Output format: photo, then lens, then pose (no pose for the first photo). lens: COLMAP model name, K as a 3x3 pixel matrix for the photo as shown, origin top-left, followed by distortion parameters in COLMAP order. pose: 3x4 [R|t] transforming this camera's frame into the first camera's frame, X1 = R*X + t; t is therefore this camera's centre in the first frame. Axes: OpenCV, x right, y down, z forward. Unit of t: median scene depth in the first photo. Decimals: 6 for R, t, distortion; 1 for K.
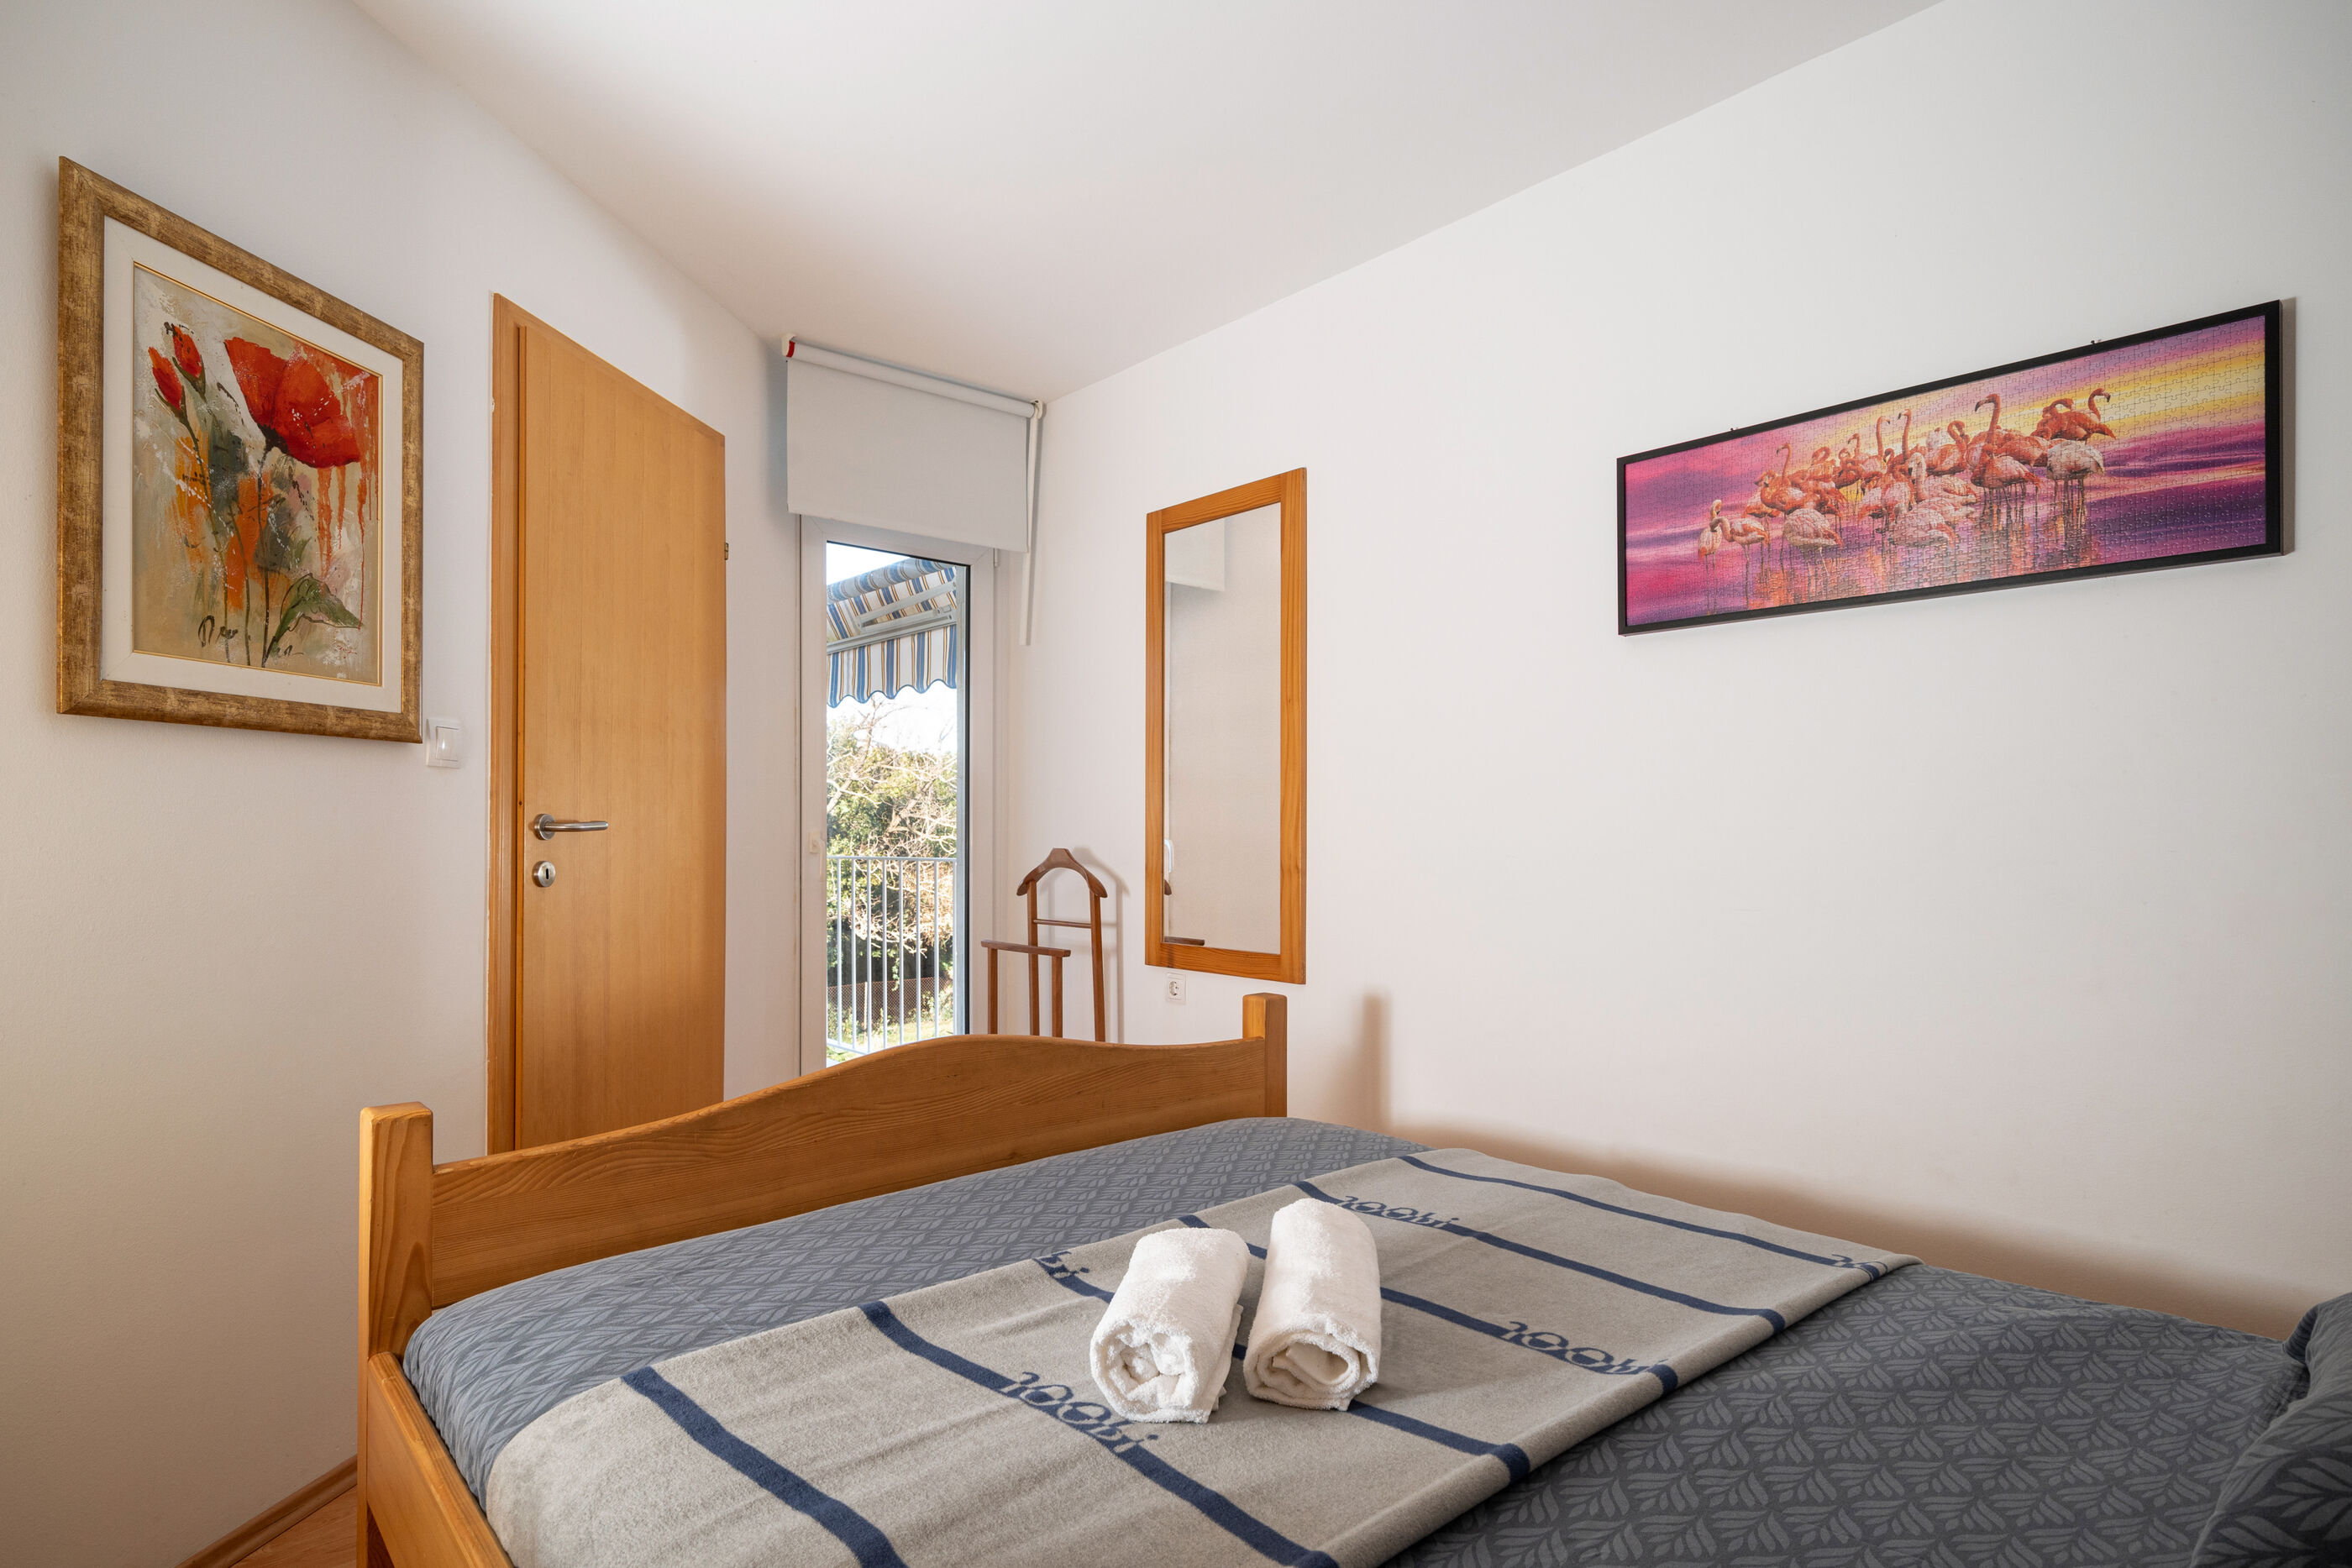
lens RADIAL K [[1211.3, 0, 1173.9], [0, 1211.3, 796.2], [0, 0, 1]] dist [-0.000737, -0.000073]
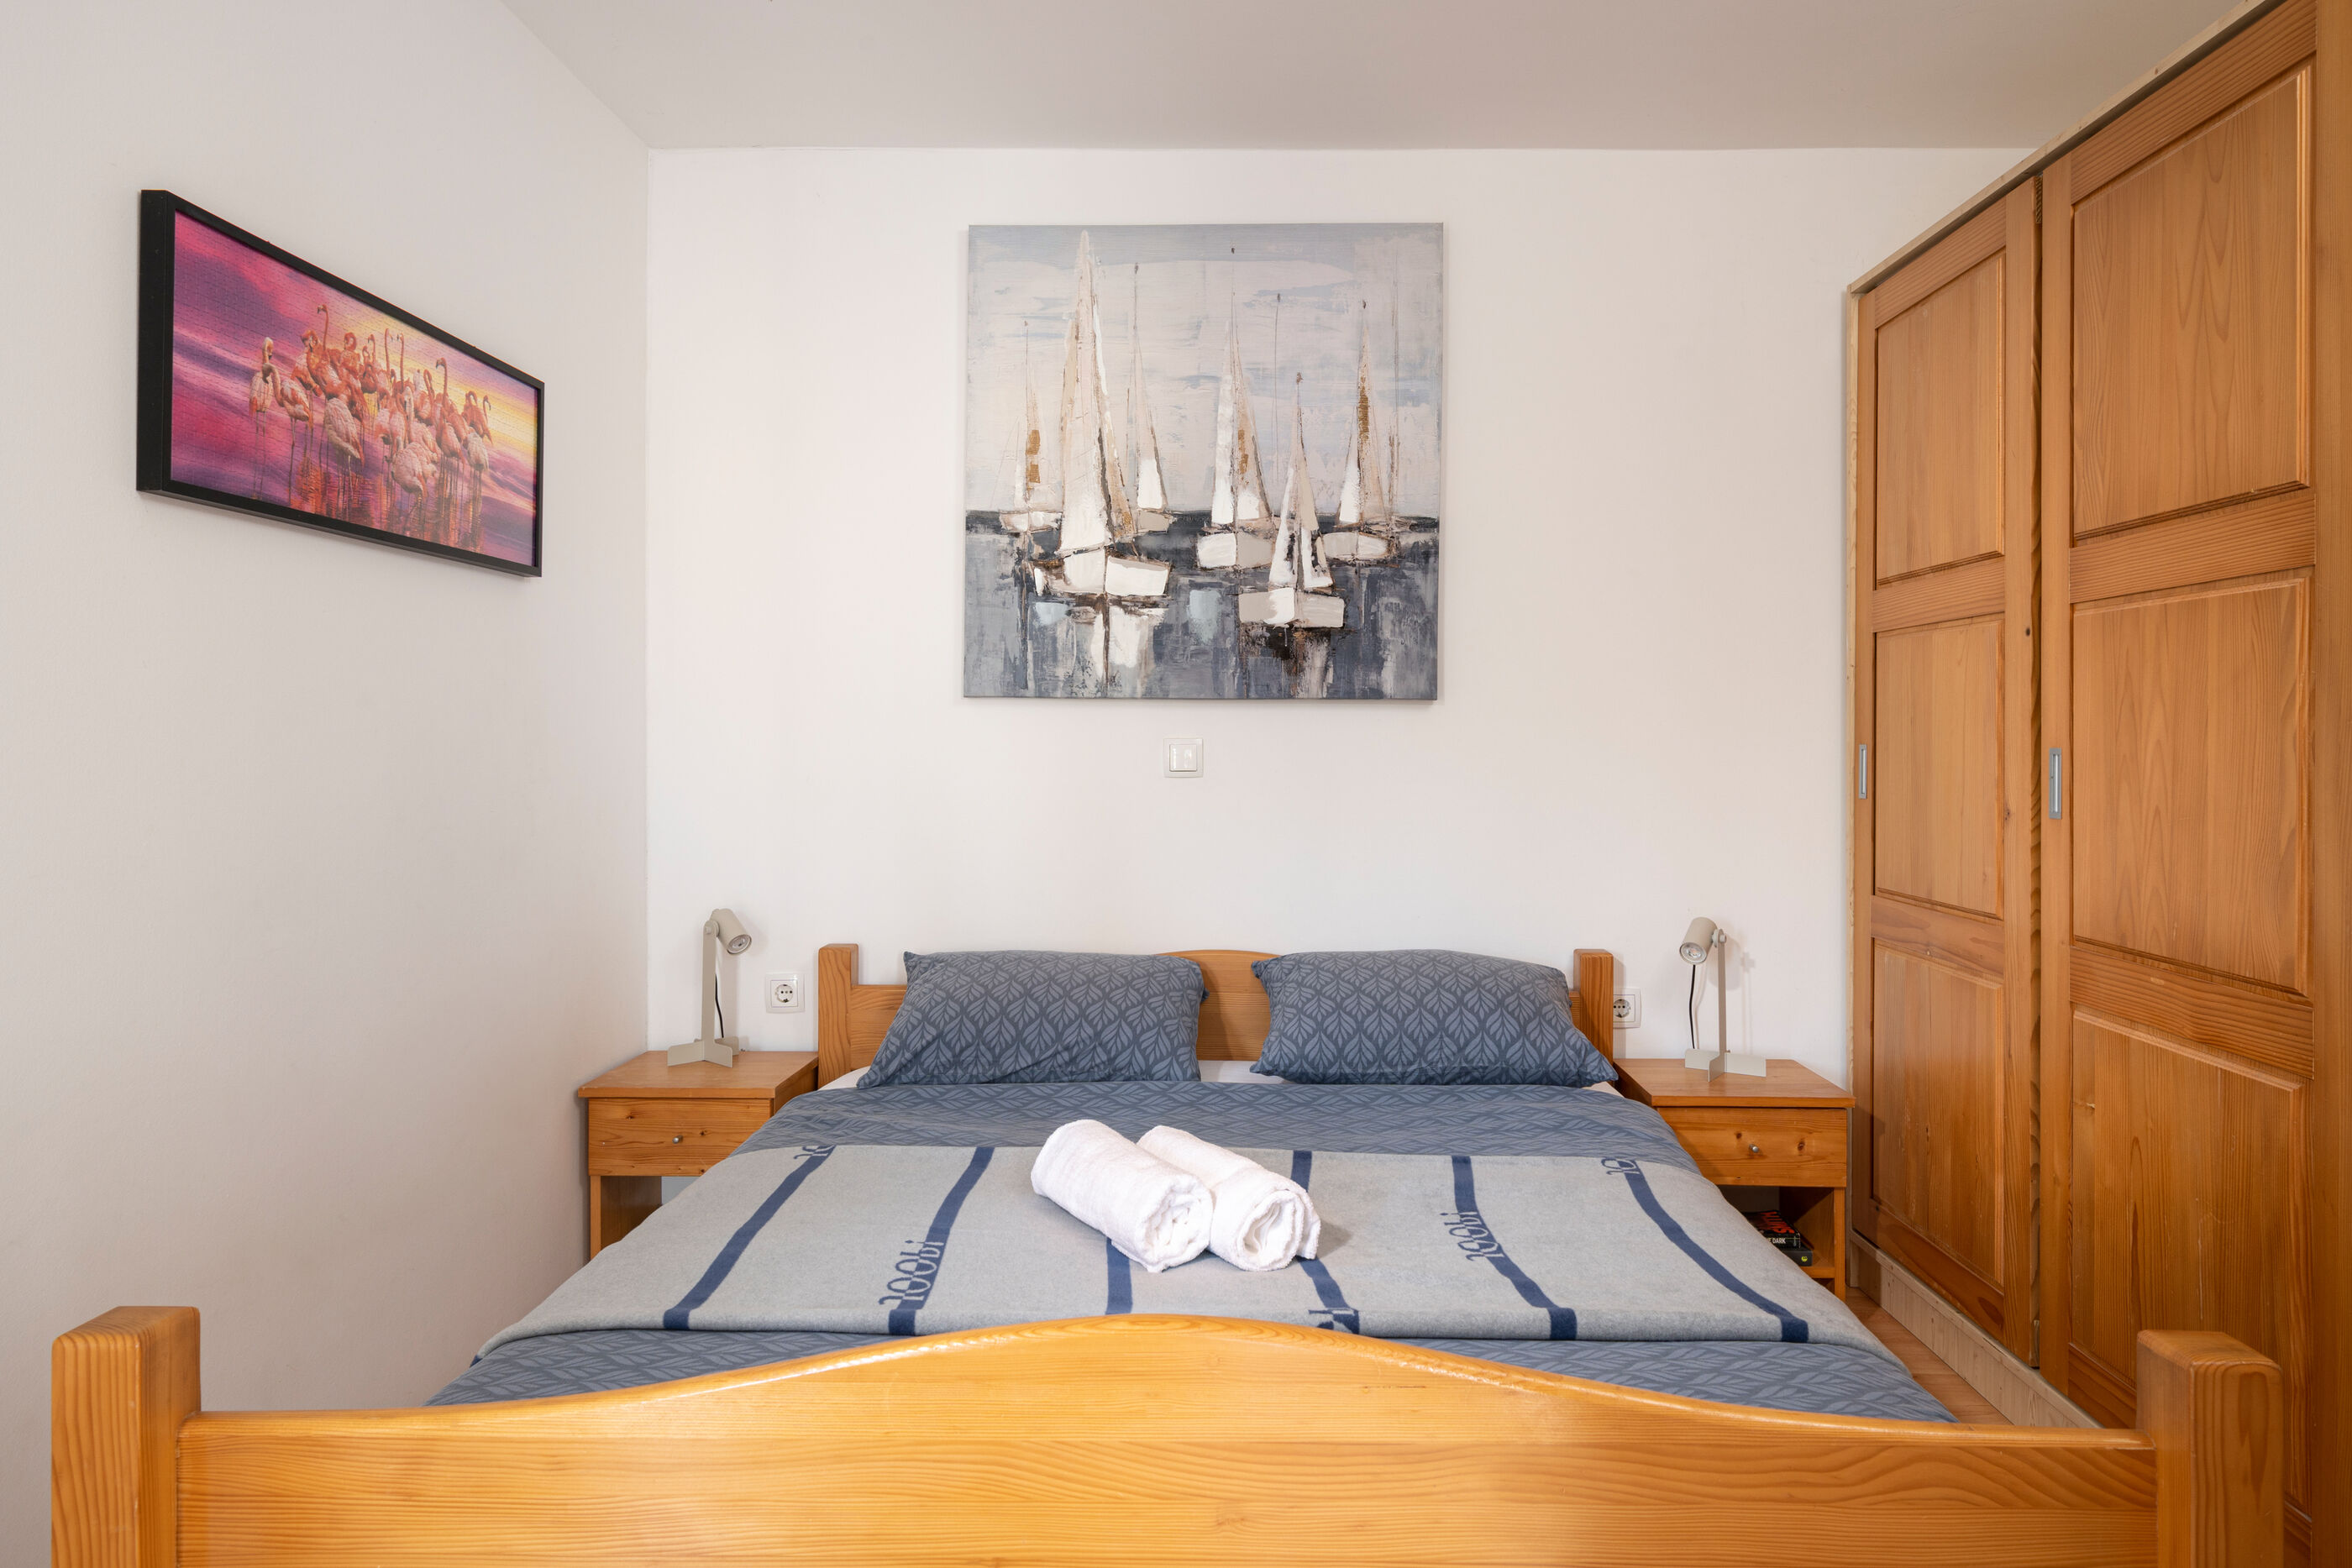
lens RADIAL K [[1512.7, 0, 1233.6], [0, 1512.7, 735.1], [0, 0, 1]] dist [0.005375, 0.002767]
pose [[-0.748538, 0.001954, 0.663089, -0.594965], [-0.010341, 0.999840, -0.014620, -0.010978], [-0.663012, -0.017801, -0.748397, 1.405808]]
